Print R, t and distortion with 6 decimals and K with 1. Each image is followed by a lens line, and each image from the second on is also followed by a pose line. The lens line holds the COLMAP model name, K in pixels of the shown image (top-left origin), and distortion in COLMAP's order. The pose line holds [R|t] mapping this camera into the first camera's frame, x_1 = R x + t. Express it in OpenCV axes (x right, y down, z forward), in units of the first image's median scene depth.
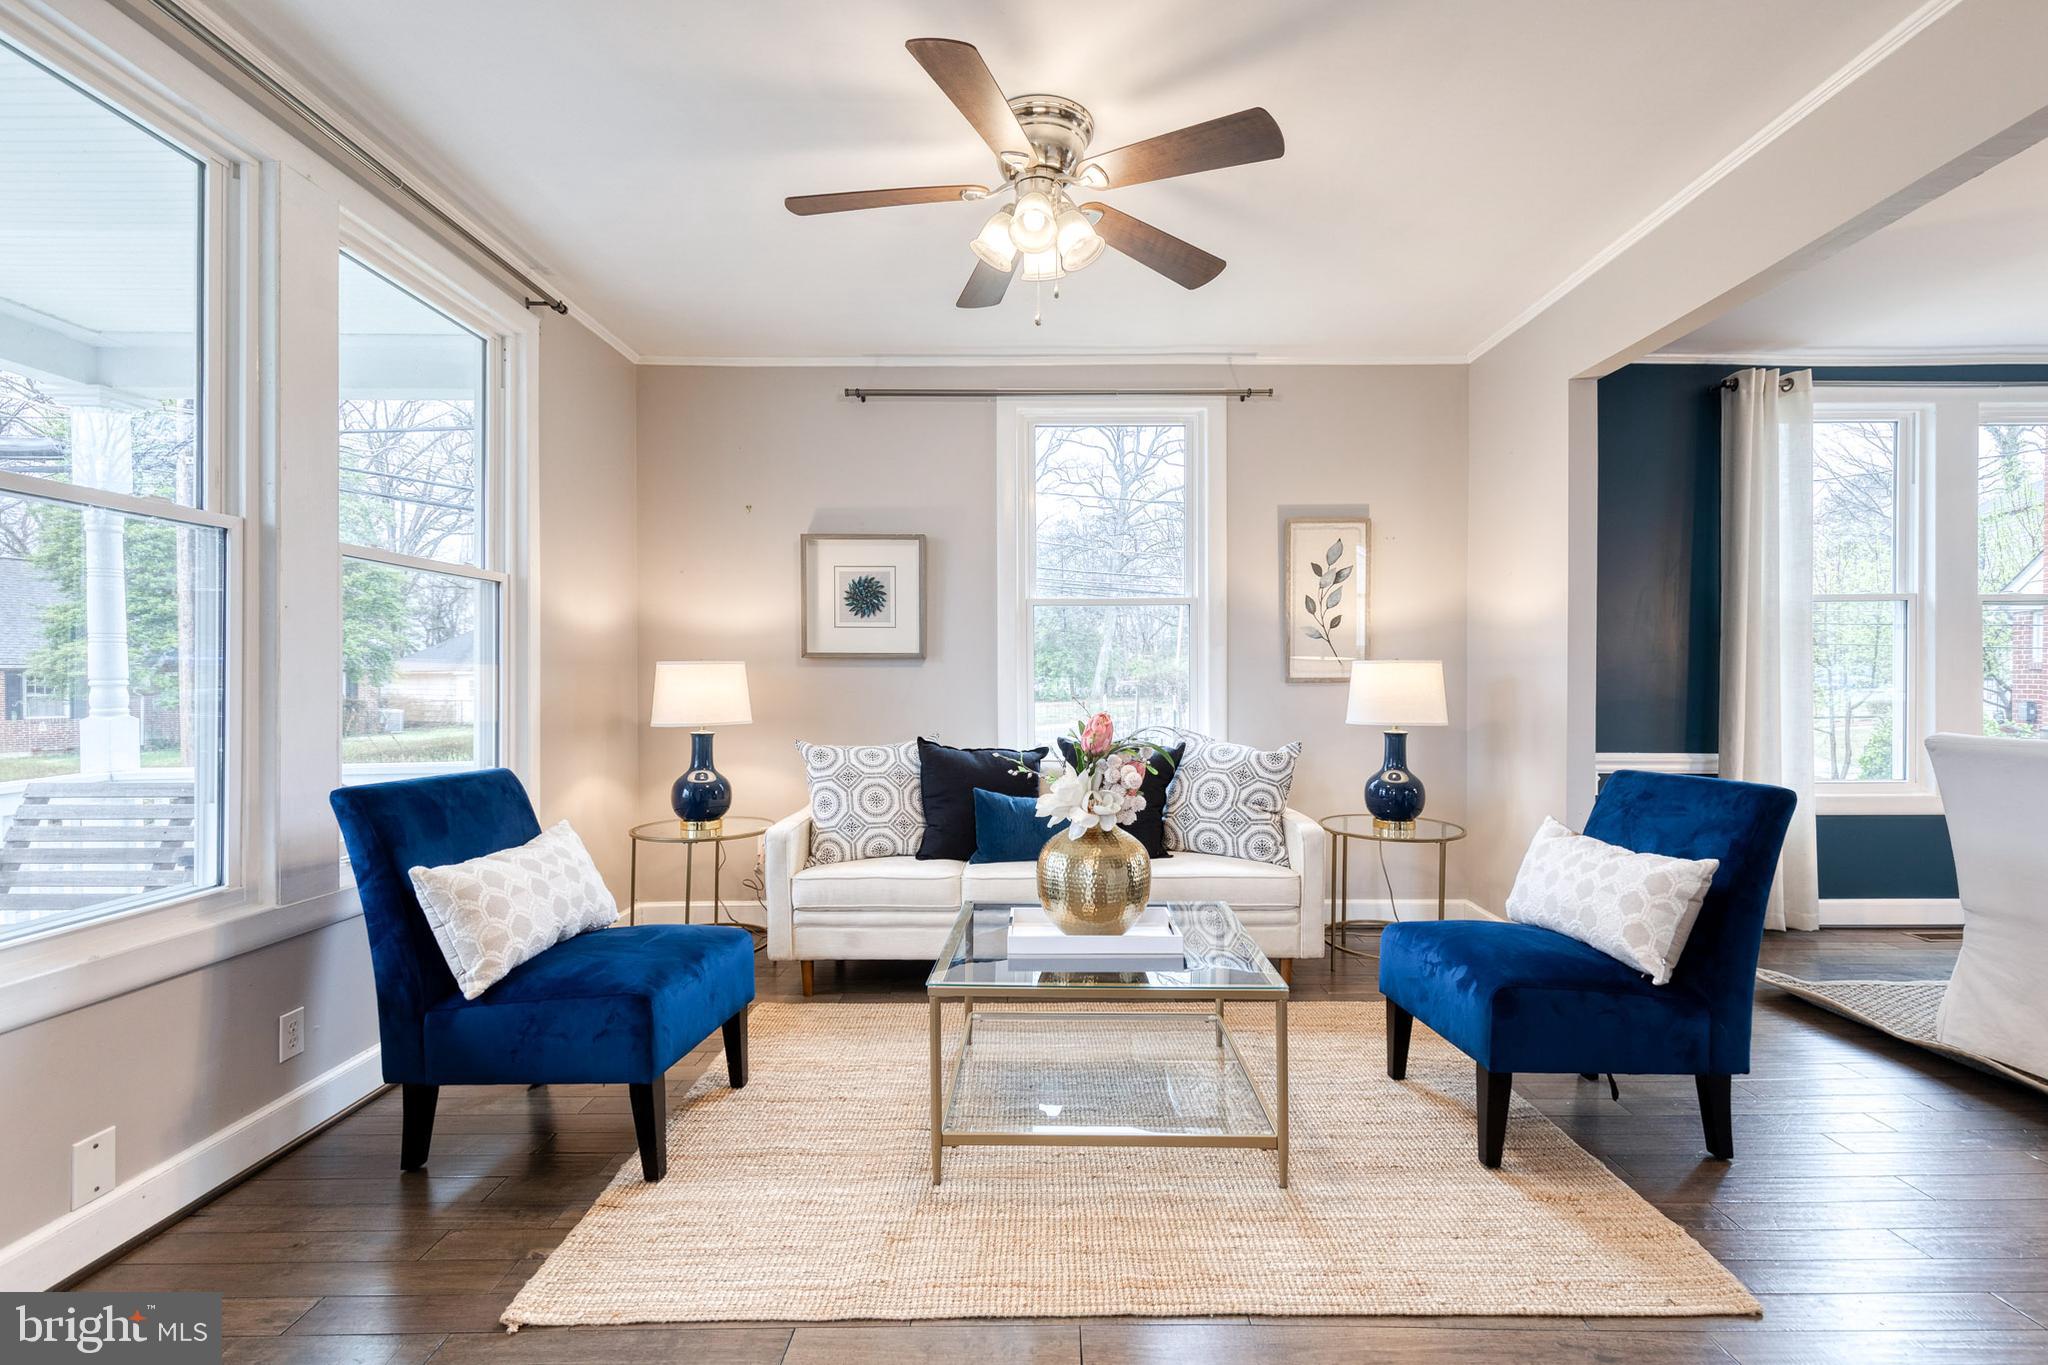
lens RADIAL K [[918.6, 0, 1039.2], [0, 918.6, 678.6], [0, 0, 1]] dist [0.010350, -0.003286]
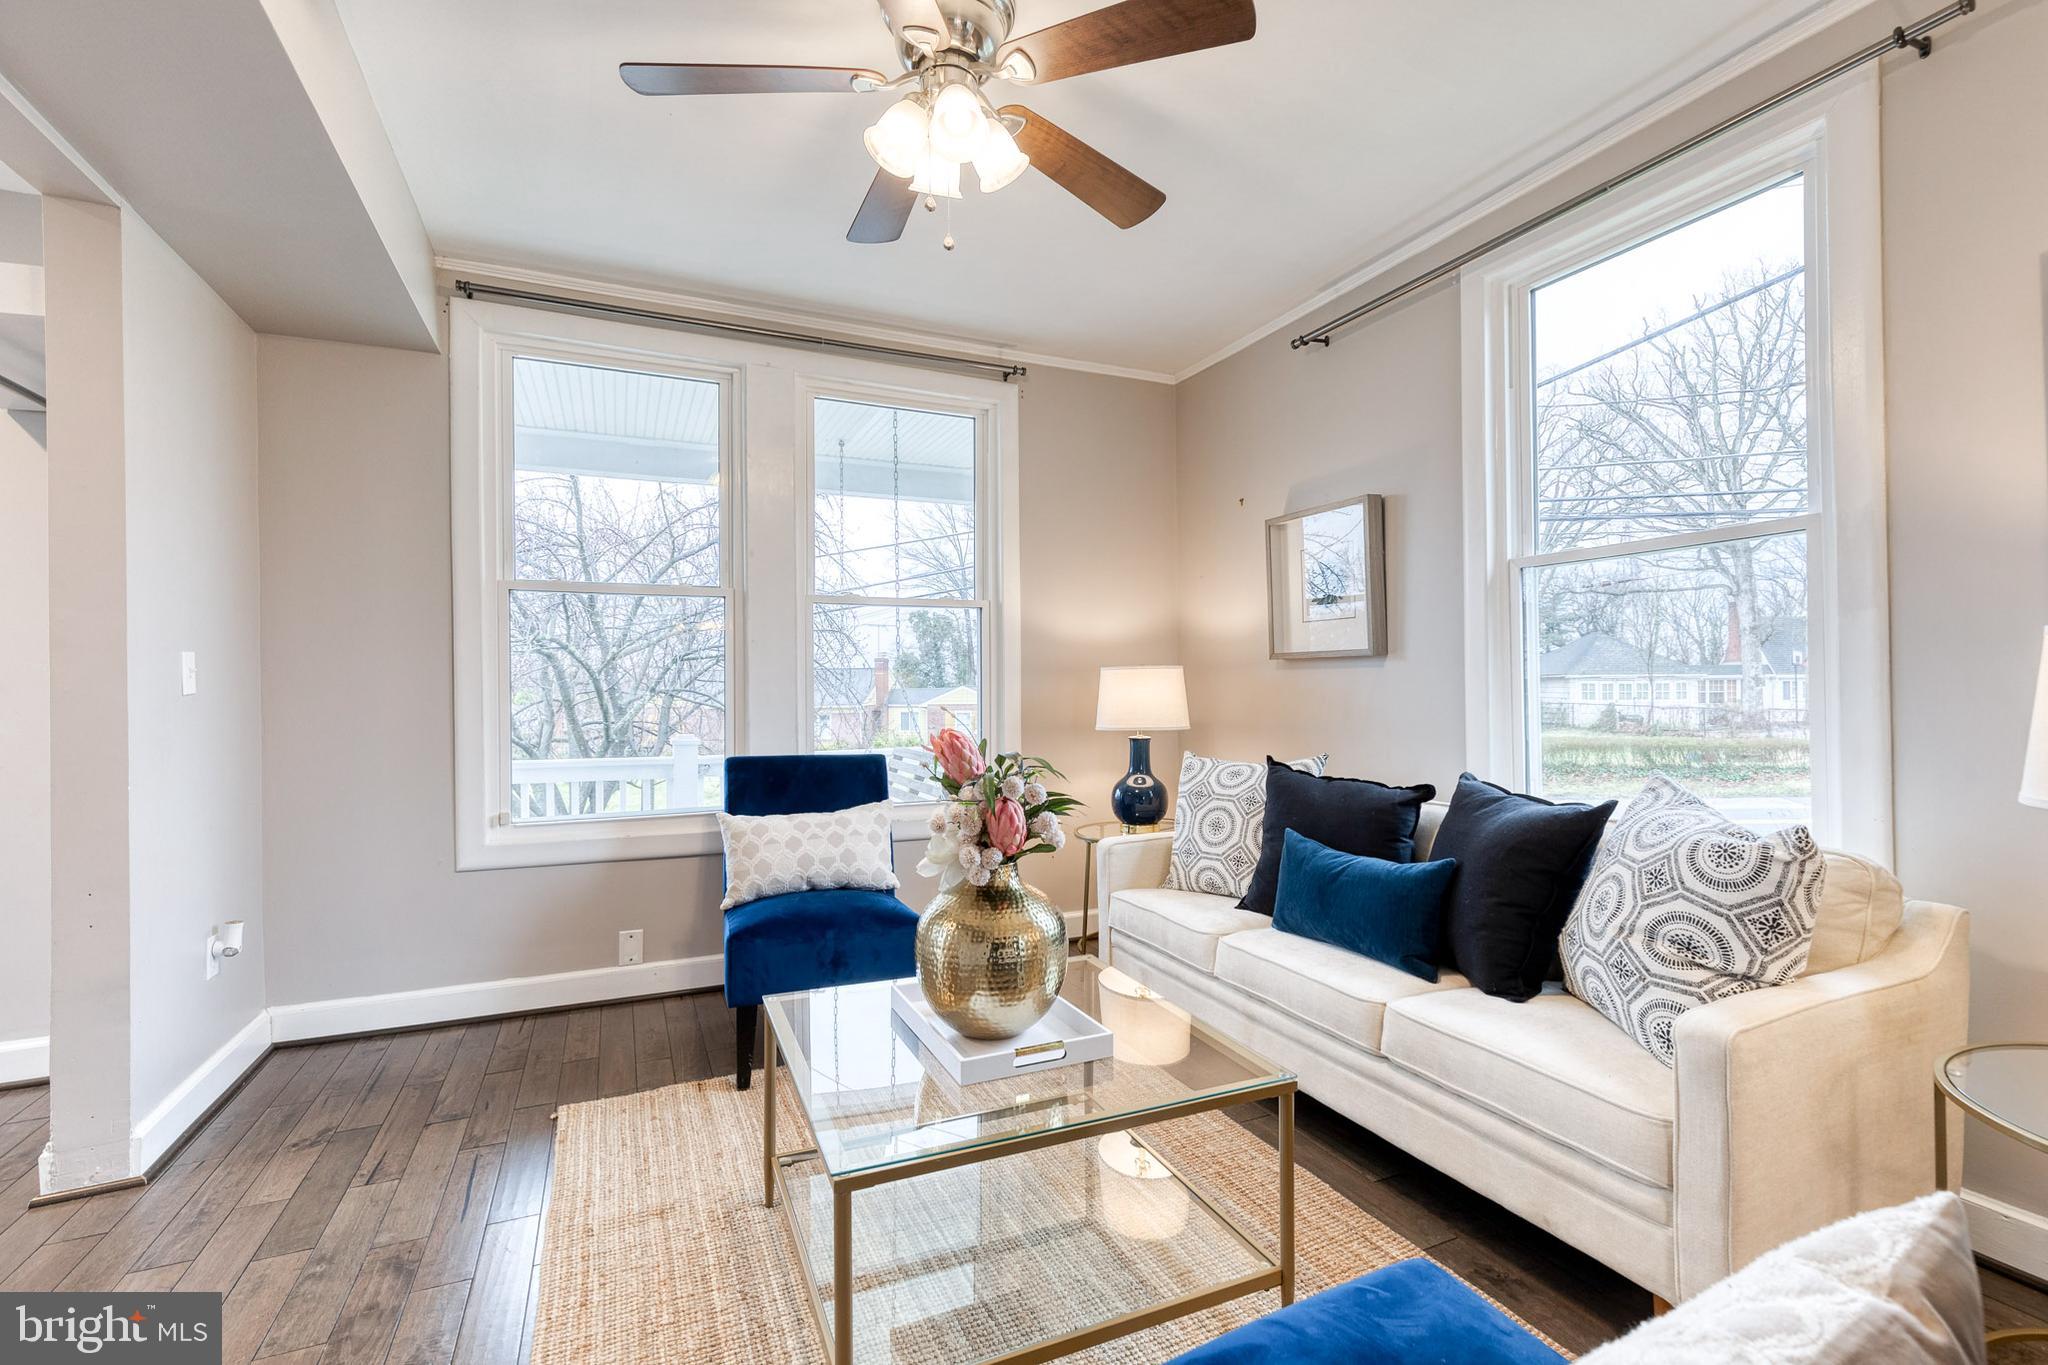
lens RADIAL K [[918.6, 0, 1036.1], [0, 918.6, 673.2], [0, 0, 1]] dist [0.010350, -0.003286]
pose [[0.419693, -0.014483, -0.907550, 0.527060], [0.006439, 0.999895, -0.012979, 0.000924], [0.907643, -0.000396, 0.419742, 0.498084]]
